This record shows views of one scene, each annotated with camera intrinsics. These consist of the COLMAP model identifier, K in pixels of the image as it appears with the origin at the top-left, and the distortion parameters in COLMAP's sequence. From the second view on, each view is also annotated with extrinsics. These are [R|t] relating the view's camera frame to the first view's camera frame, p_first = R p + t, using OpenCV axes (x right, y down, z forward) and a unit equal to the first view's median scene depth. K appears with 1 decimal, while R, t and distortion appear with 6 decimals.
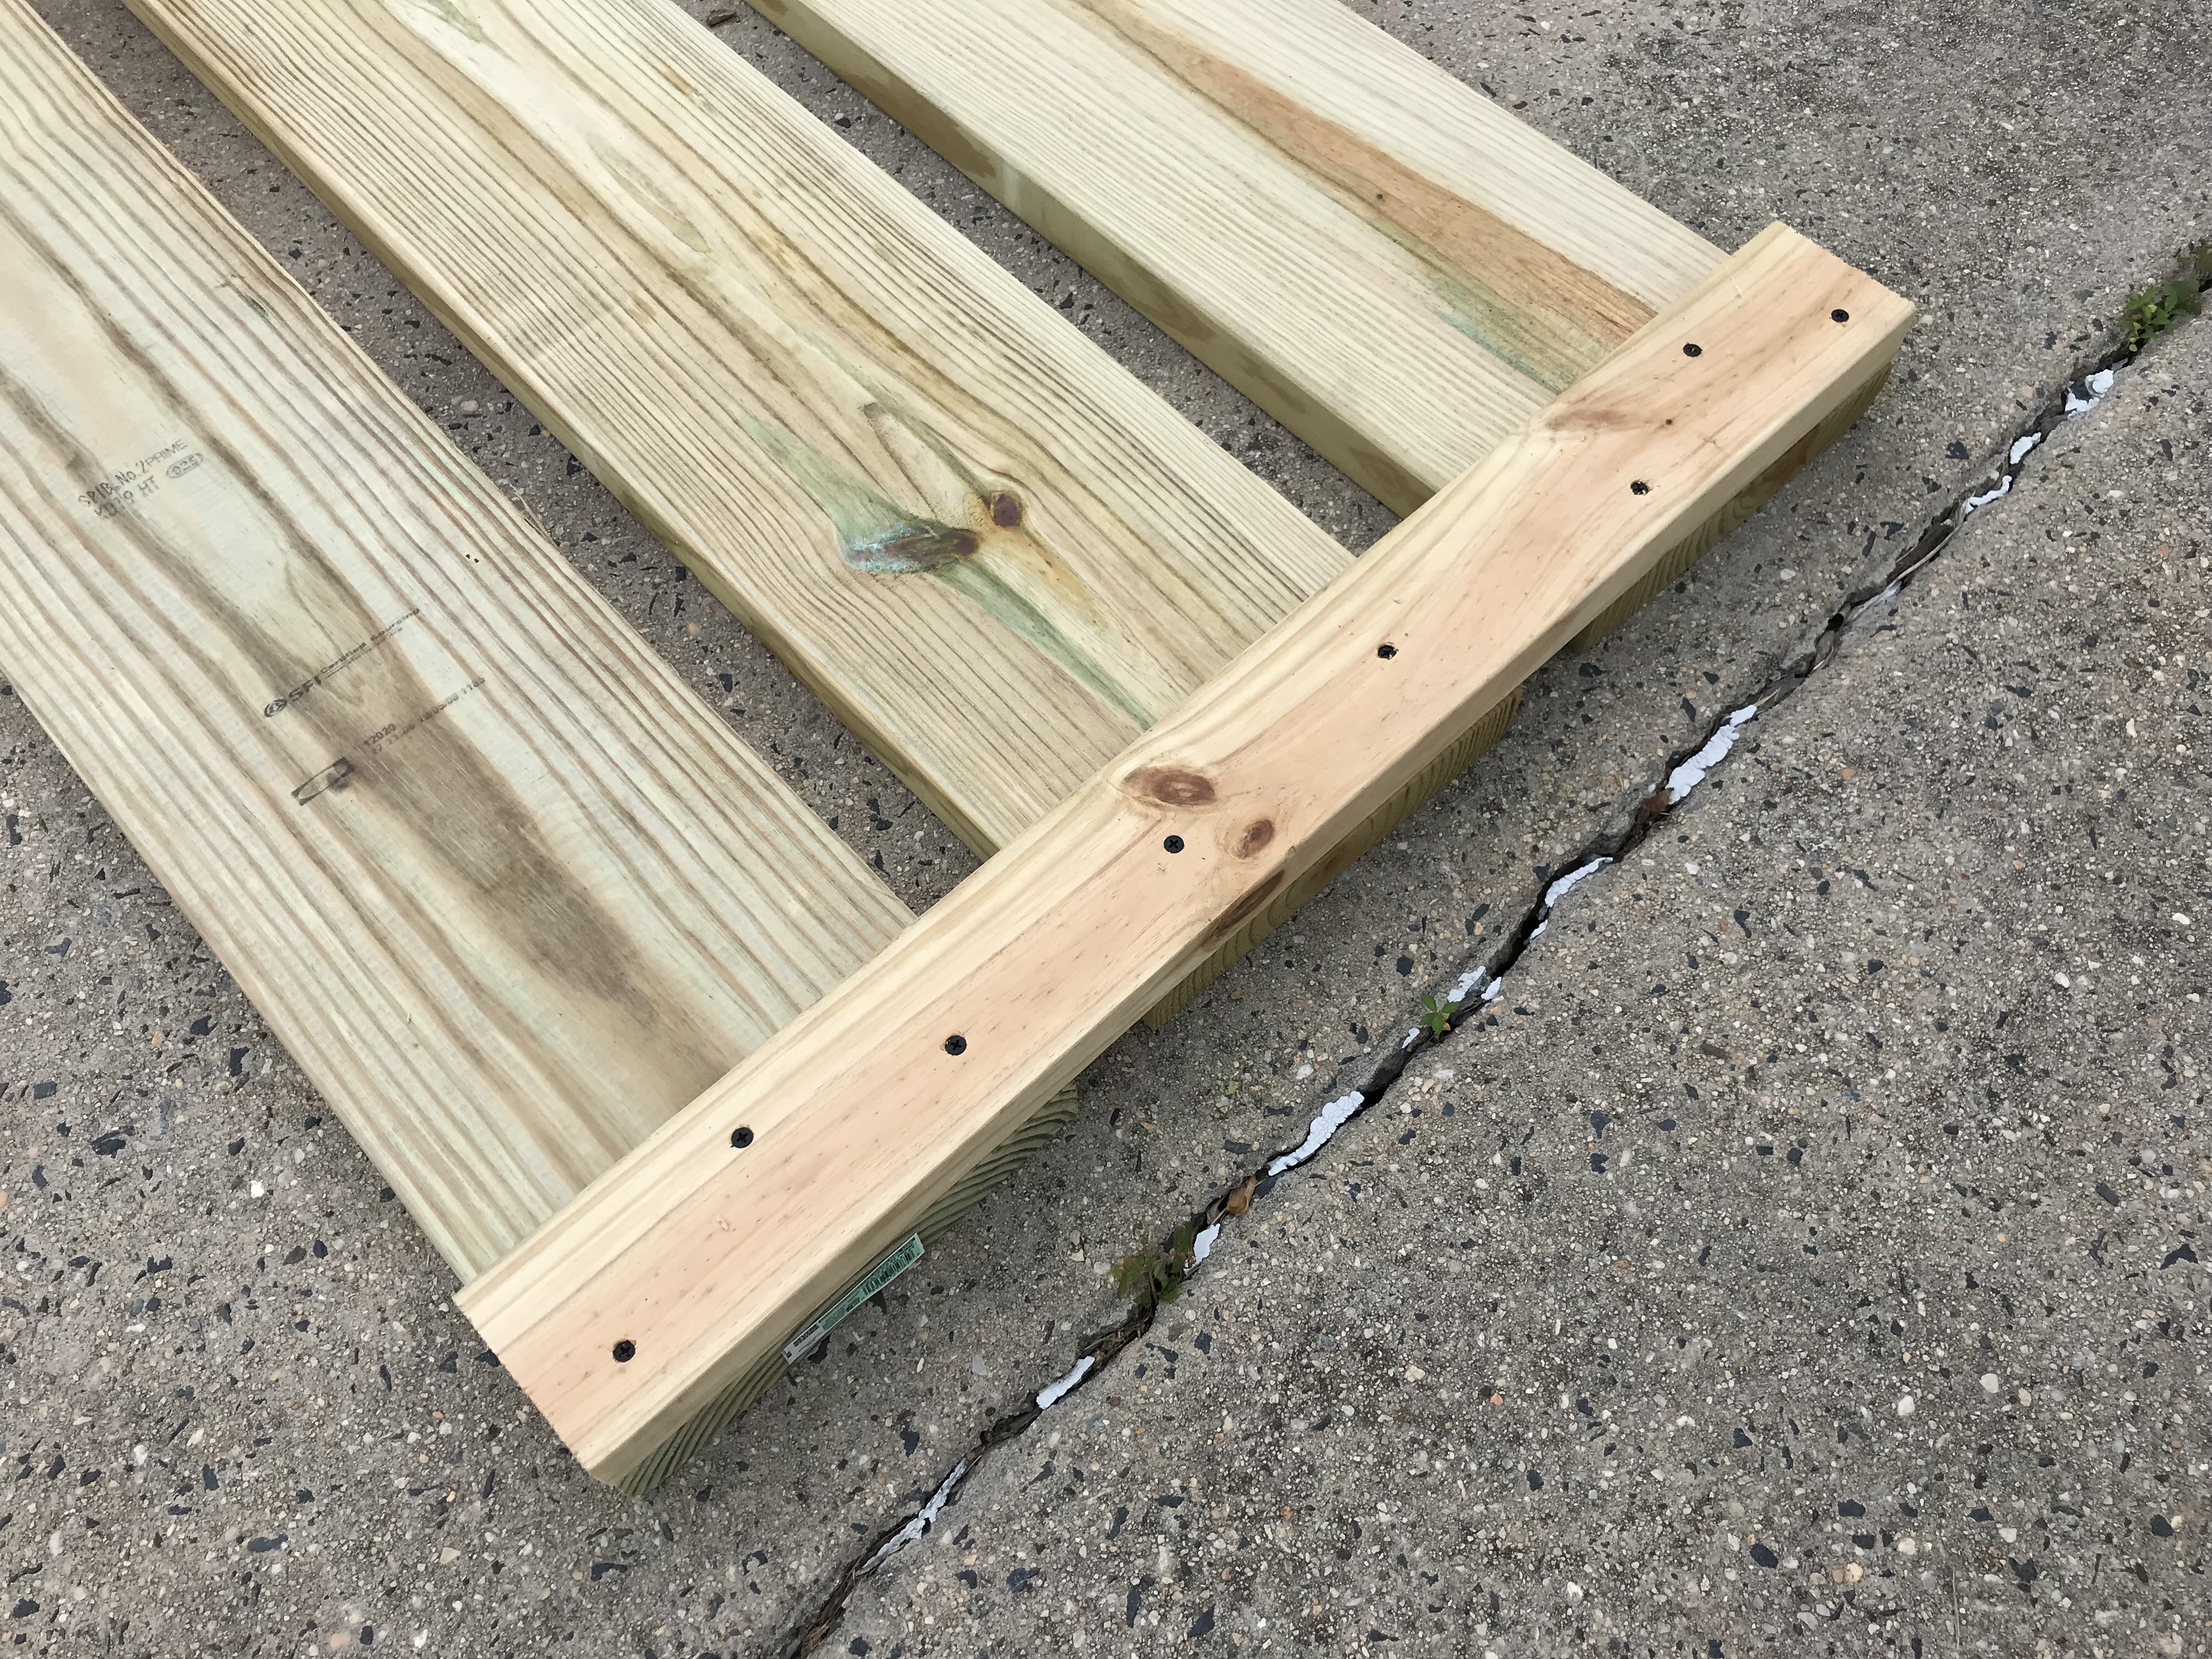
lens RADIAL K [[1788.1, 0, 1069.2], [0, 1788.1, 826.5], [0, 0, 1]] dist [0.042192, -0.034765]
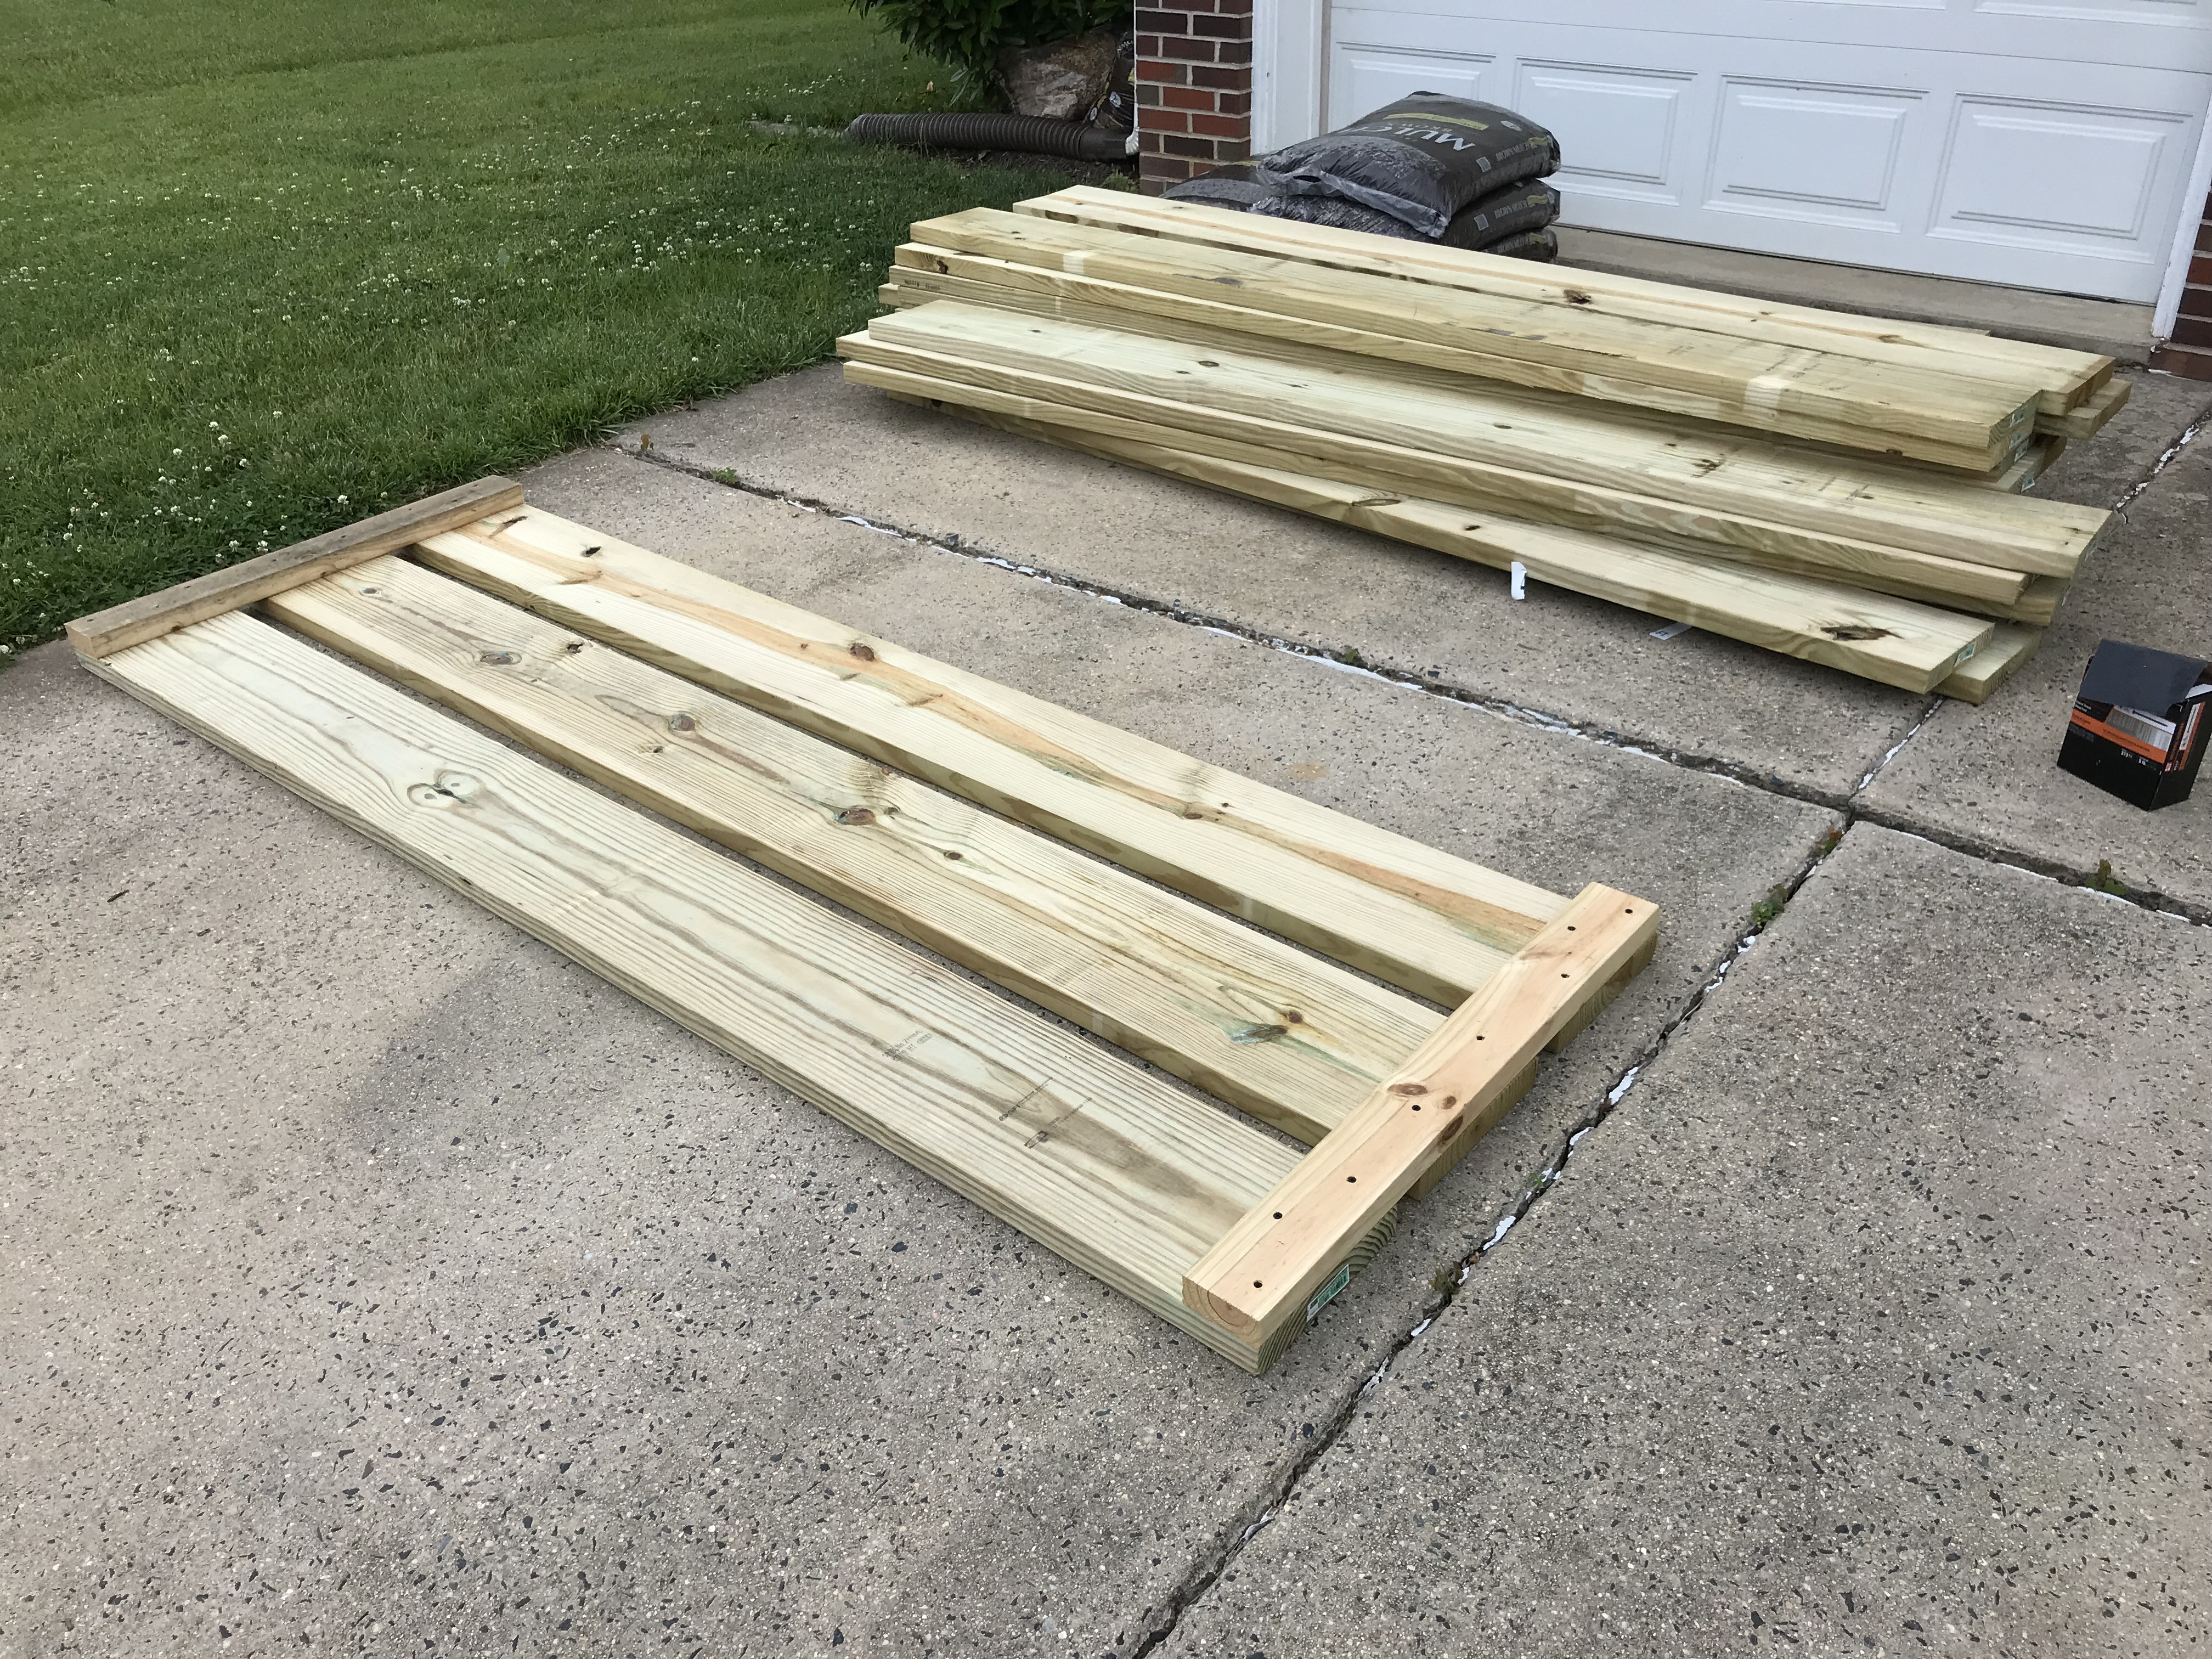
lens RADIAL K [[1788.1, 0, 1069.2], [0, 1788.1, 826.5], [0, 0, 1]] dist [0.042192, -0.034765]
pose [[0.992939, -0.081235, 0.086442, -0.540306], [0.112901, 0.870772, -0.478549, 0.724531], [-0.036396, 0.484930, 0.873796, -1.185223]]
